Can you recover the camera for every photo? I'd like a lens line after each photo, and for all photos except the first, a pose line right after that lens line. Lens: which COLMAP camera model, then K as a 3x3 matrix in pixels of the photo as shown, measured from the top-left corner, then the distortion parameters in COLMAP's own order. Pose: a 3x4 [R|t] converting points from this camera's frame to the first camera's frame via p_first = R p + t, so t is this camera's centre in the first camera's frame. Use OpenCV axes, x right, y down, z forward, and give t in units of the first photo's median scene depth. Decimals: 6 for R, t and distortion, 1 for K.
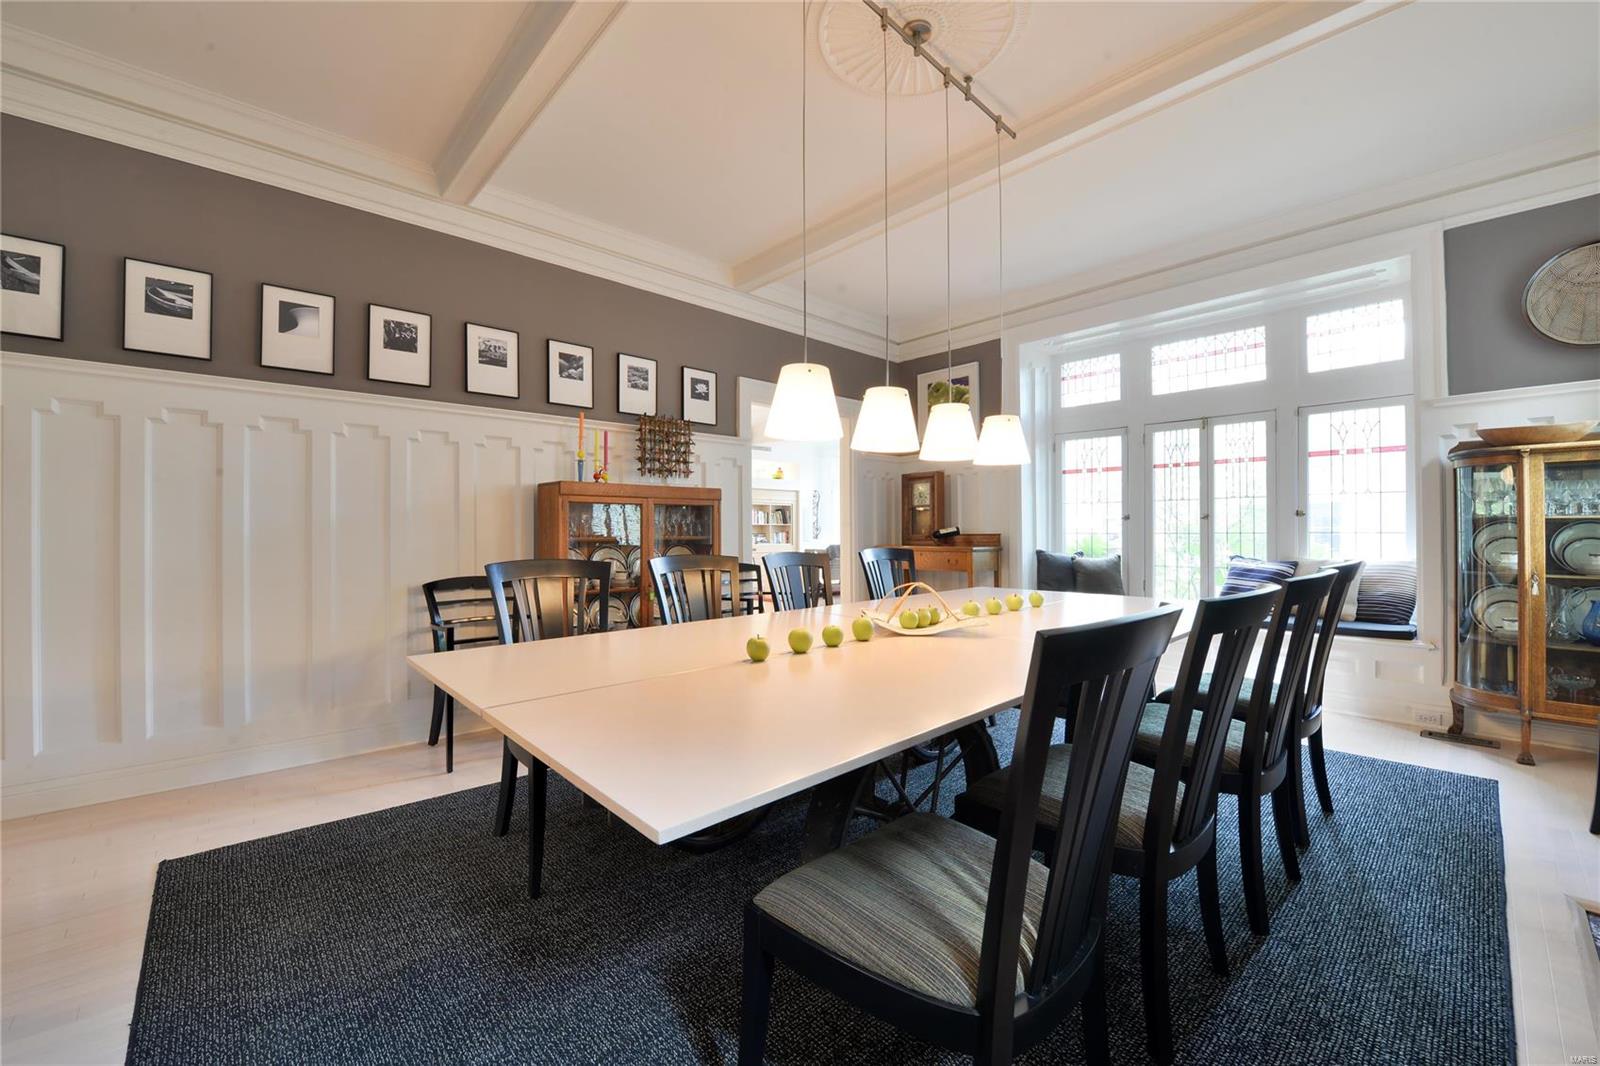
lens RADIAL K [[638.9, 0, 803.5], [0, 638.9, 526.4], [0, 0, 1]] dist [-0.019734, -0.000748]
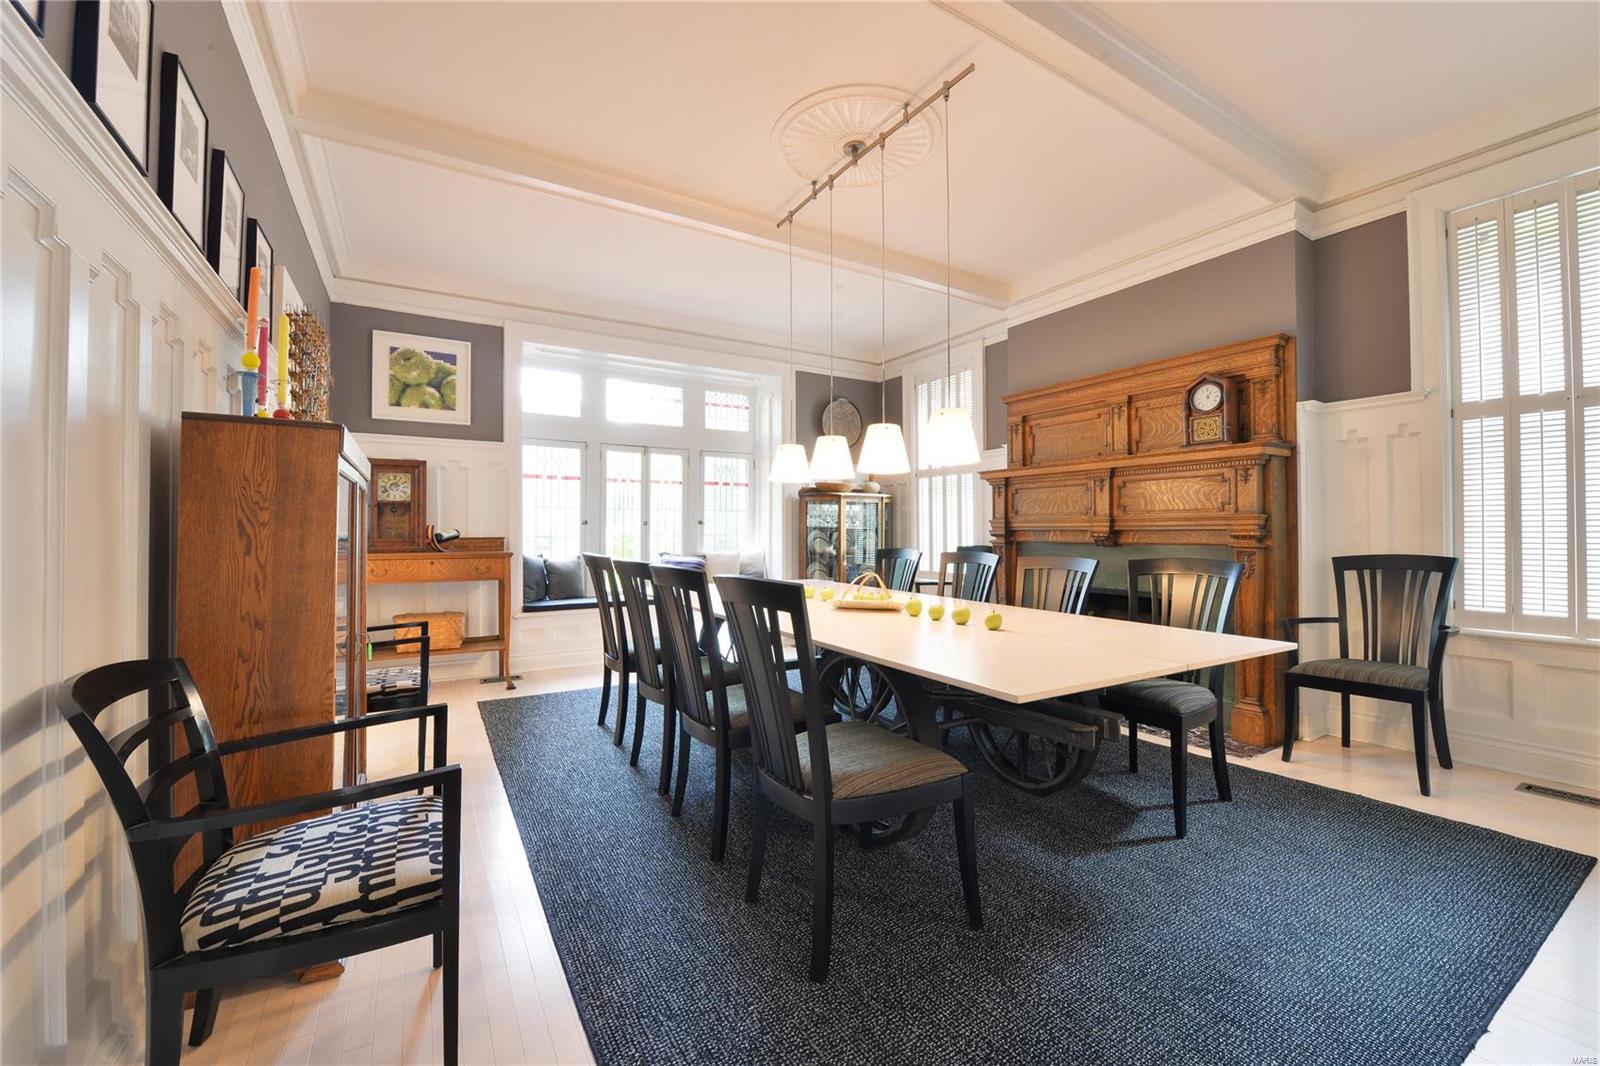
lens RADIAL K [[623.6, 0, 800.0], [0, 623.6, 533.0], [0, 0, 1]] dist [-0.049294, 0.000163]
pose [[0.220274, 0.012268, 0.975361, -0.532389], [-0.007075, 0.999915, -0.010979, 0.015831], [-0.975412, -0.004482, 0.220342, 0.423068]]
